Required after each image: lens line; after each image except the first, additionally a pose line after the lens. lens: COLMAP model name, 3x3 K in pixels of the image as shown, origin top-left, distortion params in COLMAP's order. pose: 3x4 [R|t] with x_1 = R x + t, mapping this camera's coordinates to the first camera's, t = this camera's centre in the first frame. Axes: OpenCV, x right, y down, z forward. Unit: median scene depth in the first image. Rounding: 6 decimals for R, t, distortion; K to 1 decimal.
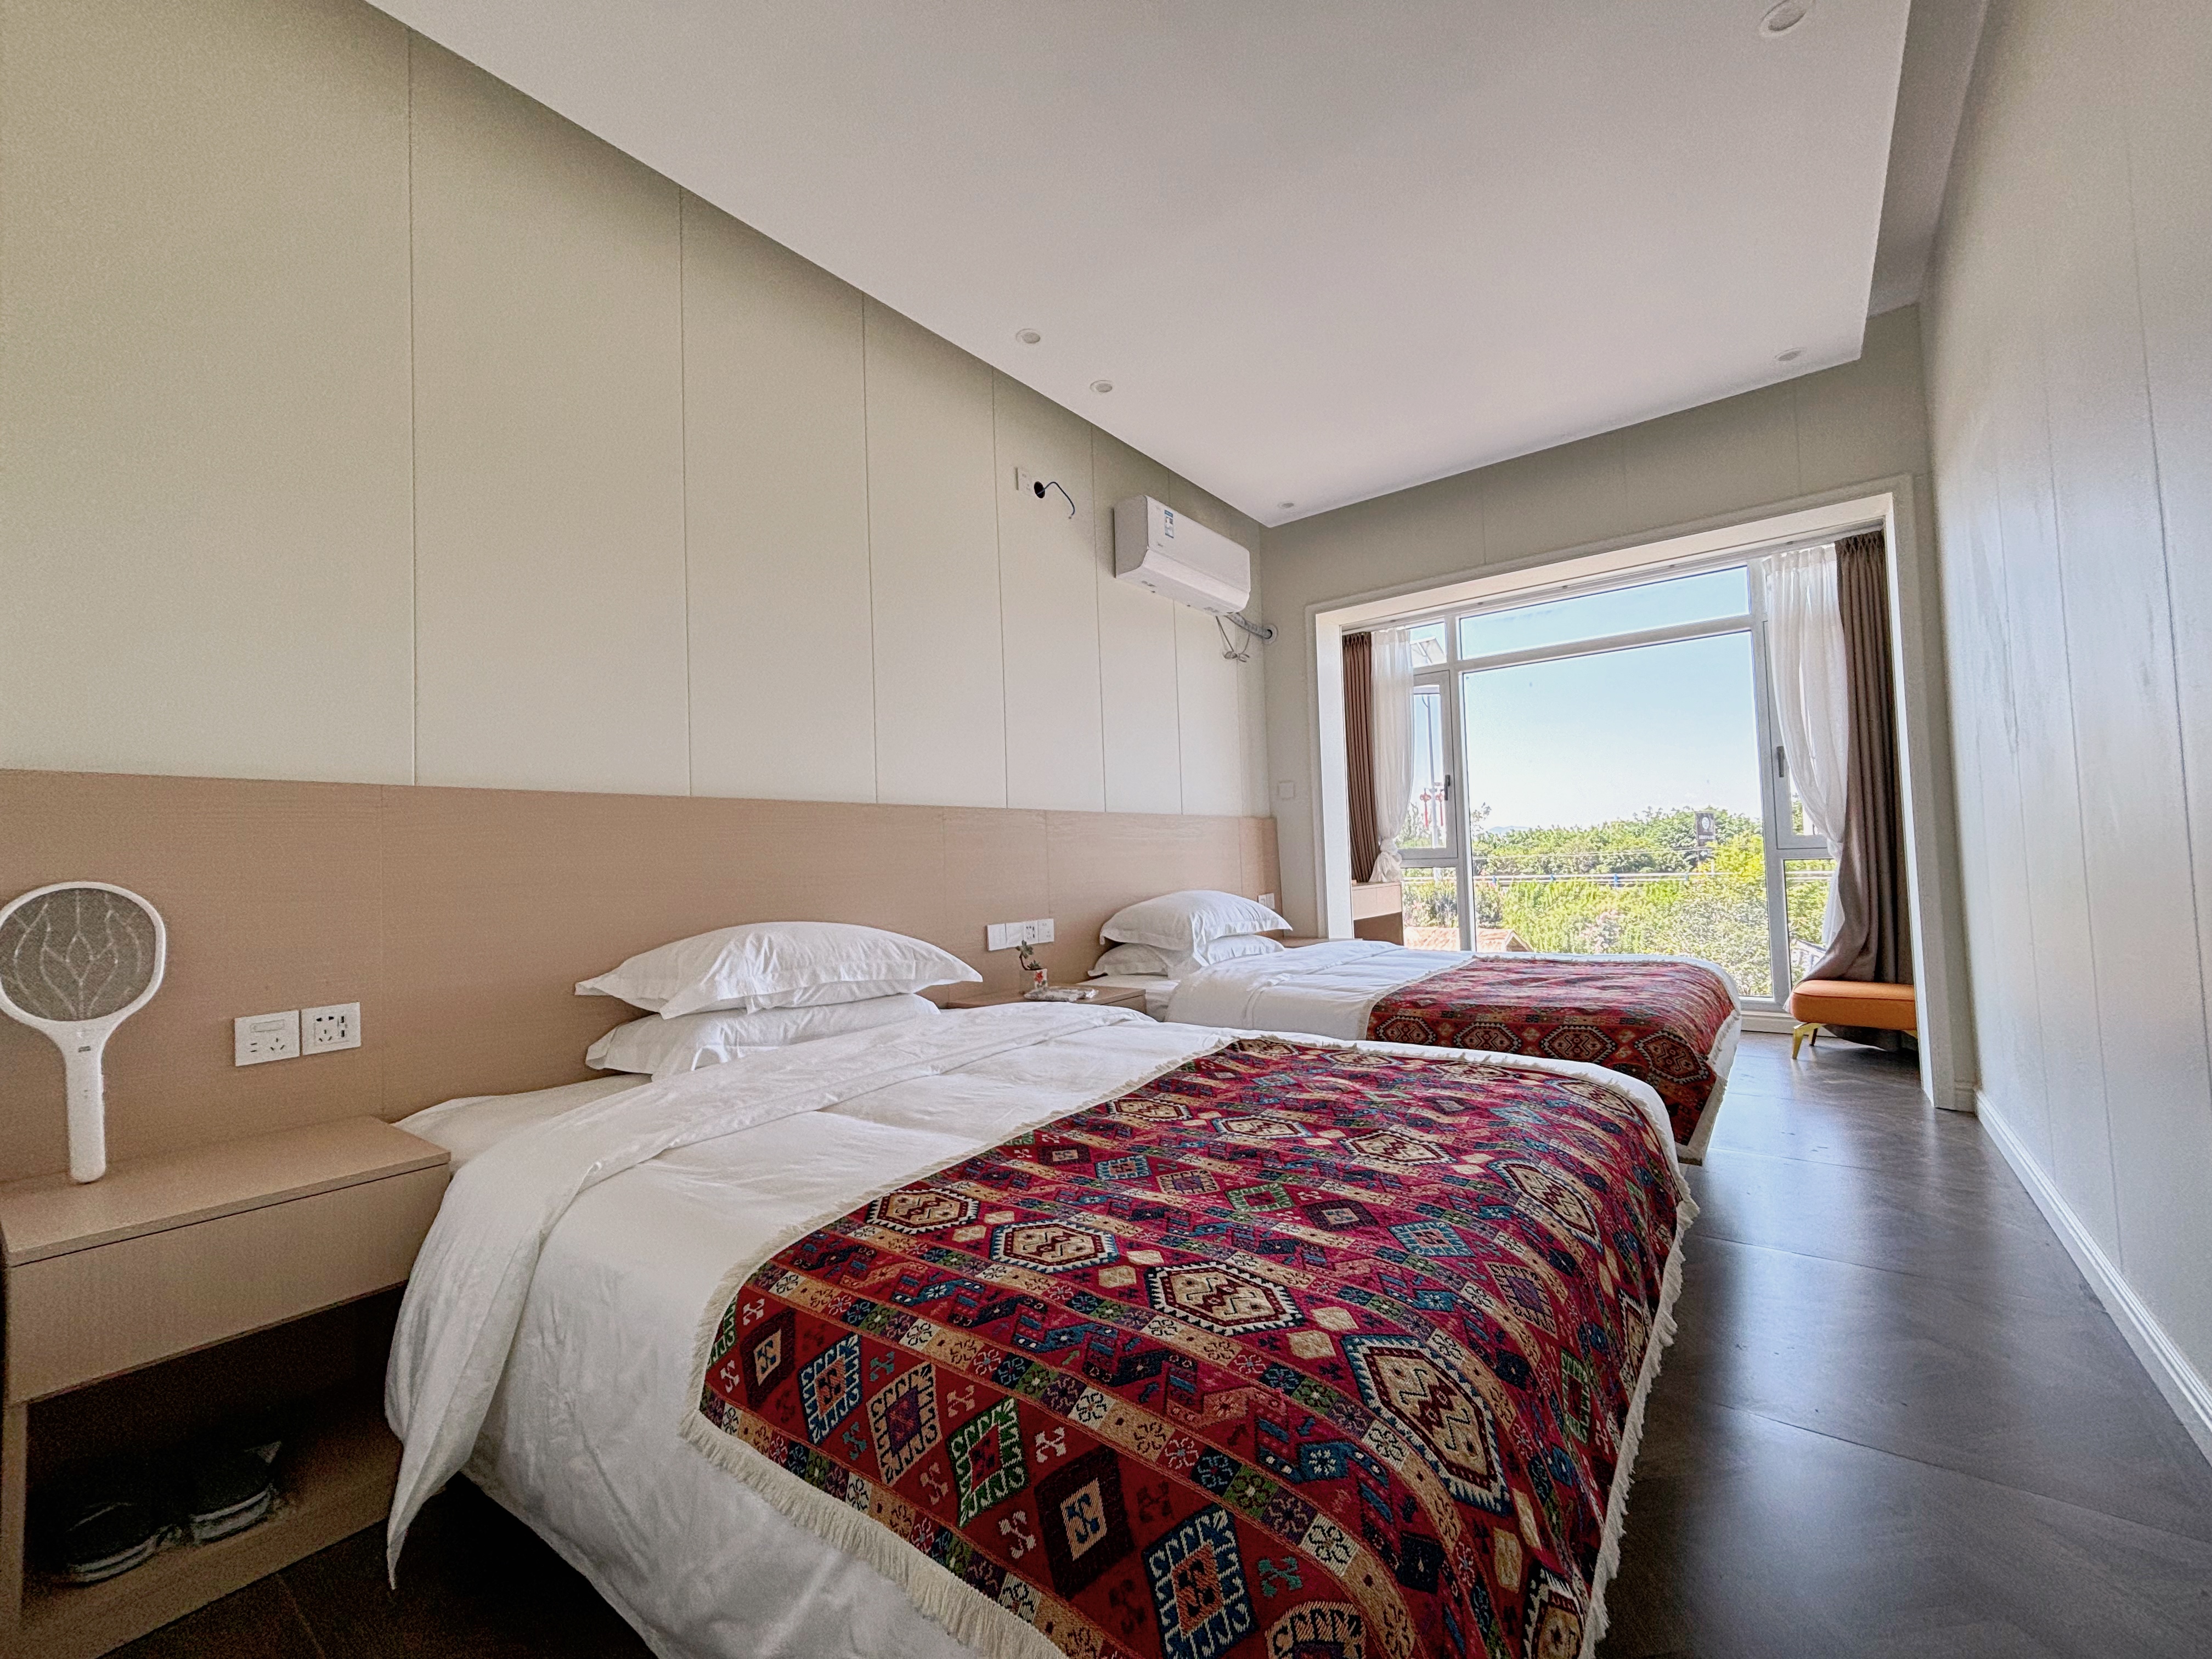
lens RADIAL K [[900.9, 0, 1113.9], [0, 900.9, 834.3], [0, 0, 1]] dist [0.002908, -0.000193]
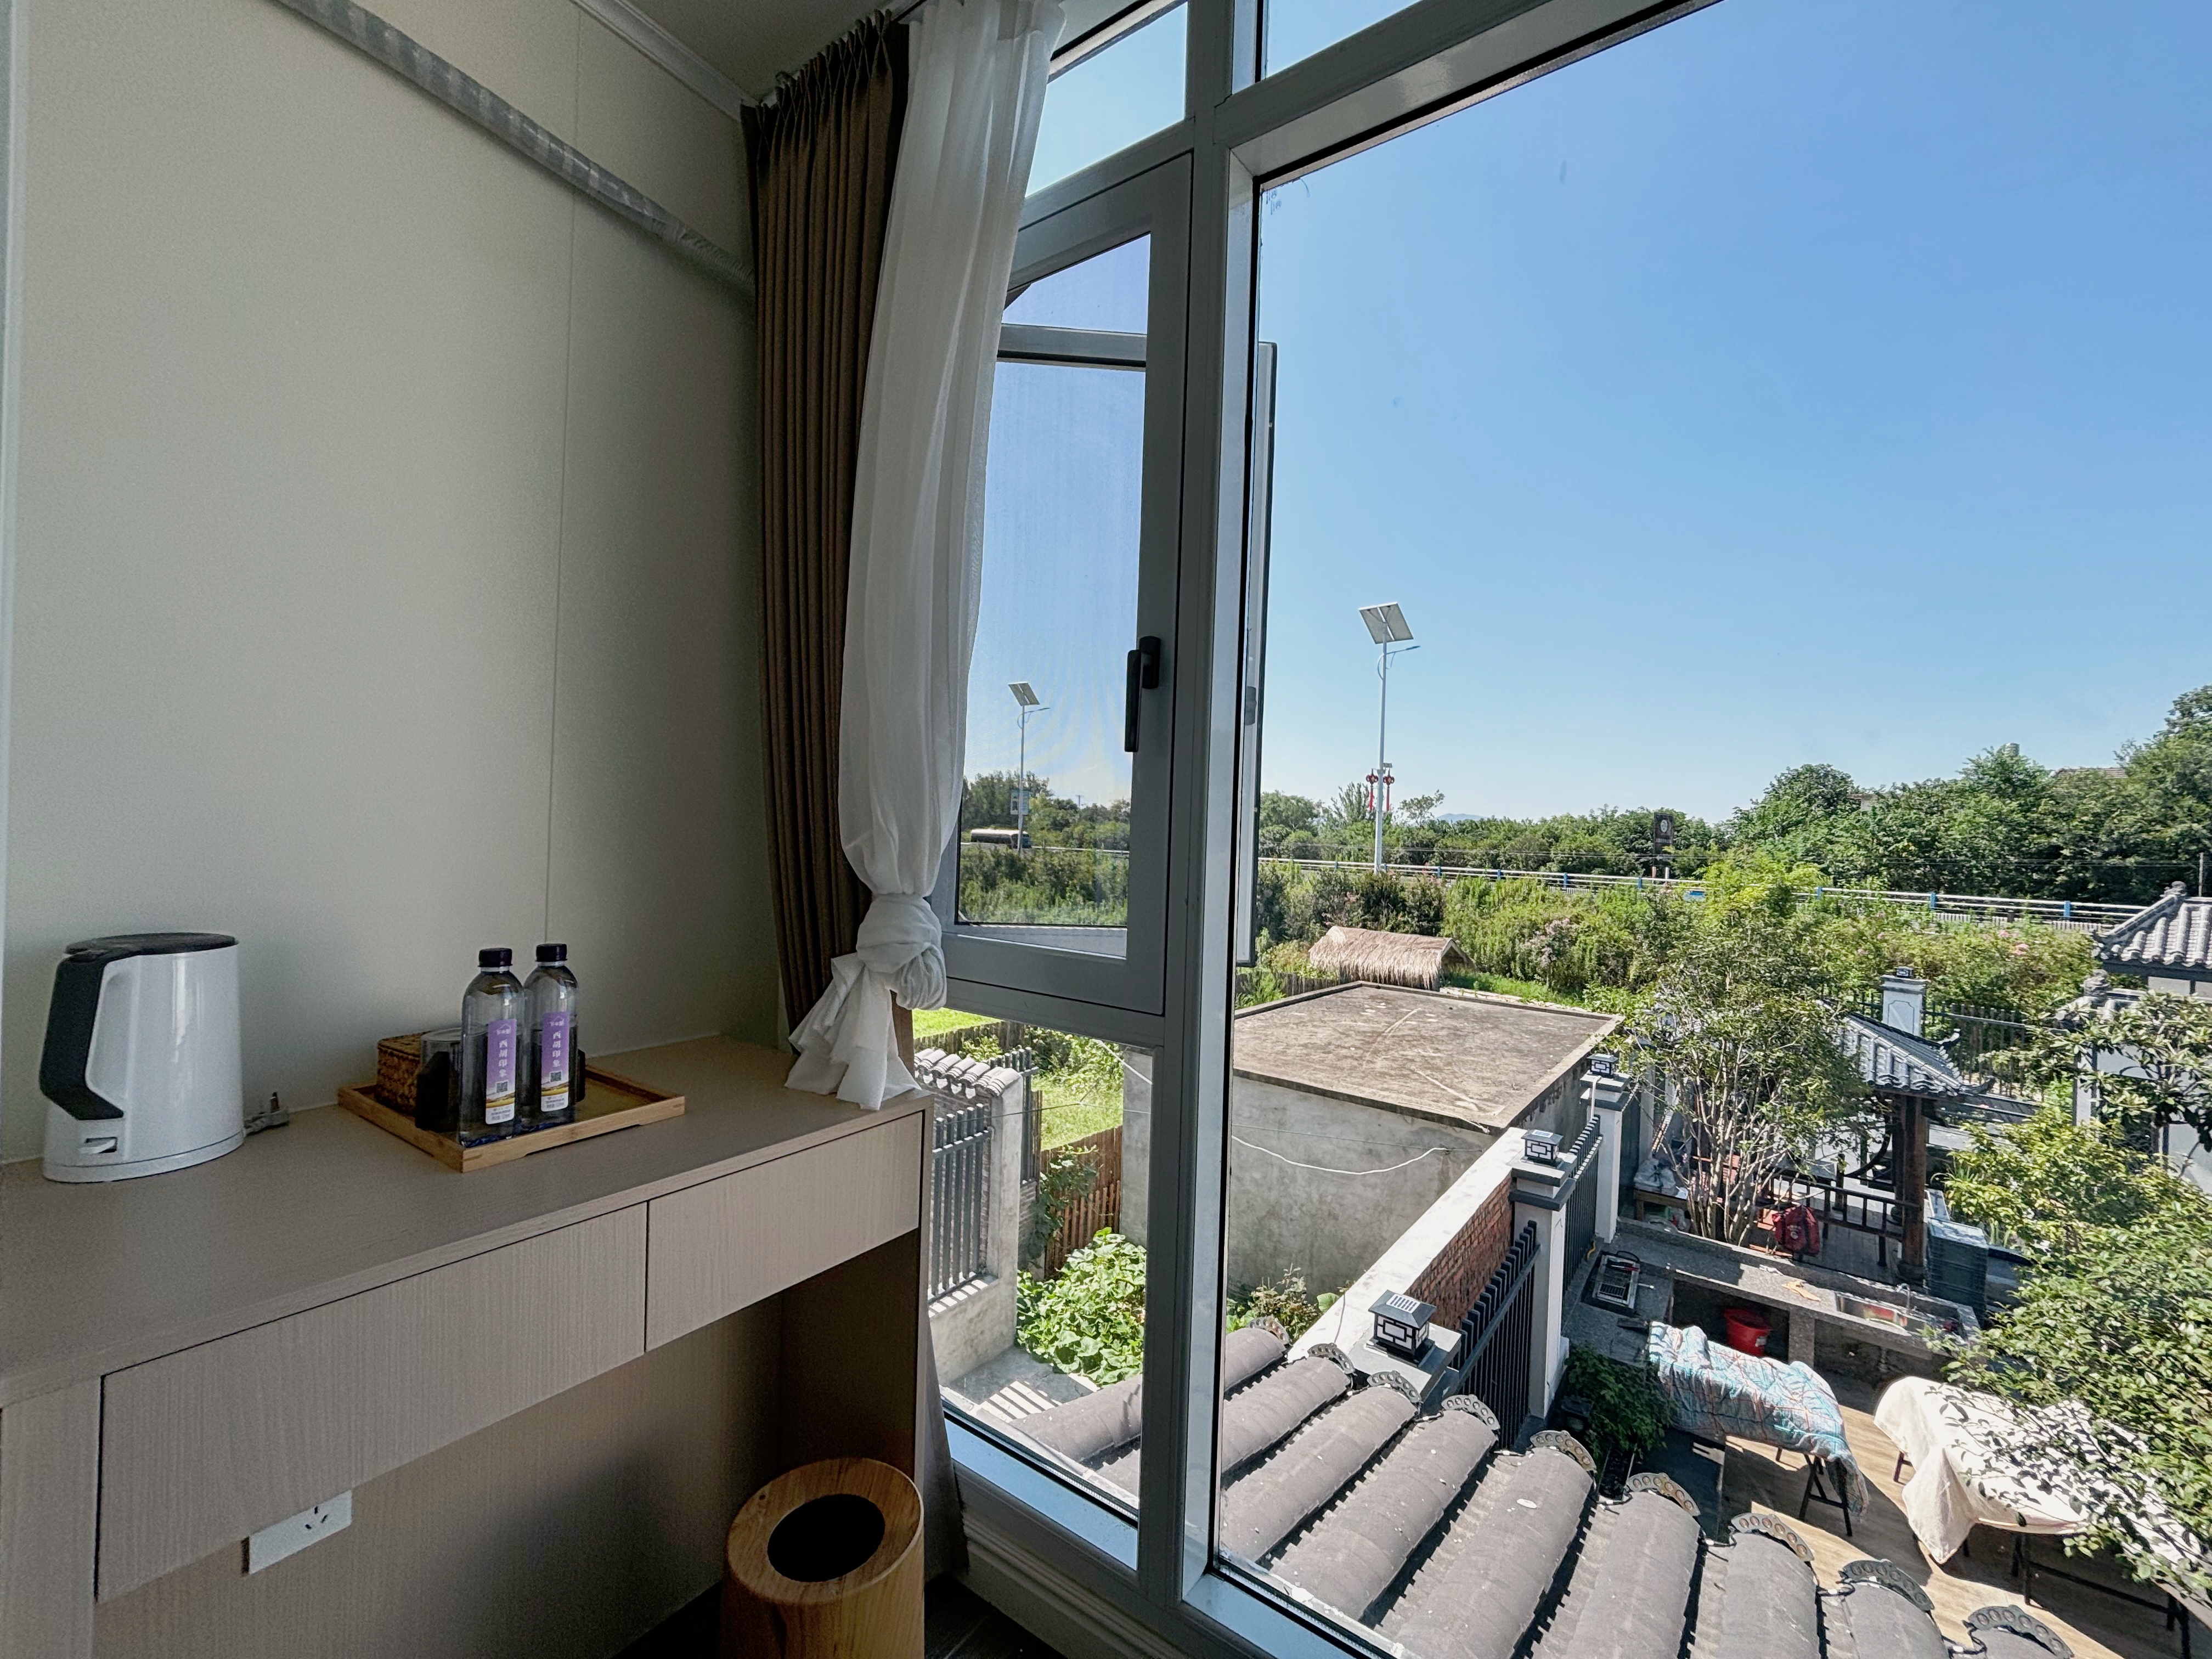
lens RADIAL K [[900.9, 0, 1109.7], [0, 900.9, 837.1], [0, 0, 1]] dist [0.002908, -0.000193]
pose [[0.997068, 0.062318, 0.044397, 0.055257], [-0.064185, 0.997056, 0.041948, -0.004080], [-0.041652, -0.044675, 0.998133, 0.121600]]
